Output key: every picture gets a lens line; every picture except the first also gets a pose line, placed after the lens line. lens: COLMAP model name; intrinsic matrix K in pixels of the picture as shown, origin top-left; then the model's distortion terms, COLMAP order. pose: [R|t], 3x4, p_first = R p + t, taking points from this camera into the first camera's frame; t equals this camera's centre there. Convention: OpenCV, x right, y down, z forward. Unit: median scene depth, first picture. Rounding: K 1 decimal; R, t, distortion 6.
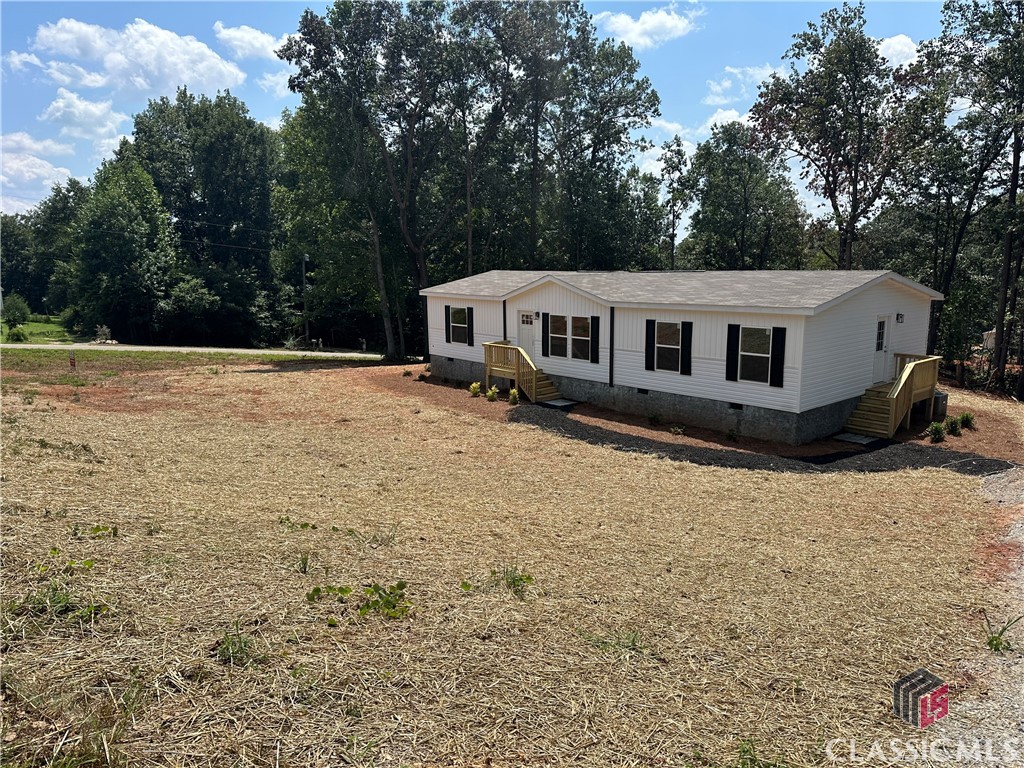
lens RADIAL K [[710.8, 0, 504.5], [0, 710.8, 401.4], [0, 0, 1]] dist [0.079721, -0.074265]
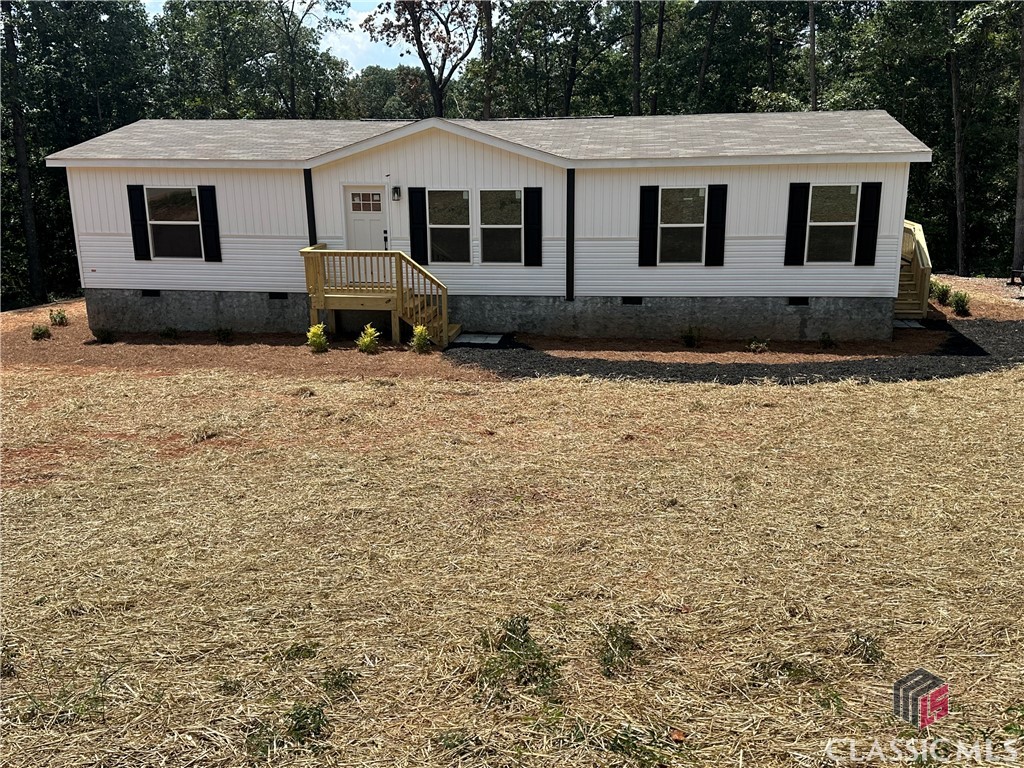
lens RADIAL K [[884.7, 0, 512.0], [0, 884.7, 384.0], [0, 0, 1]] dist [0.107099, -0.004978]
pose [[0.740080, -0.213577, 0.637704, -0.381592], [0.139498, 0.976361, 0.165105, -0.080806], [-0.657892, -0.033233, 0.752379, 0.426203]]
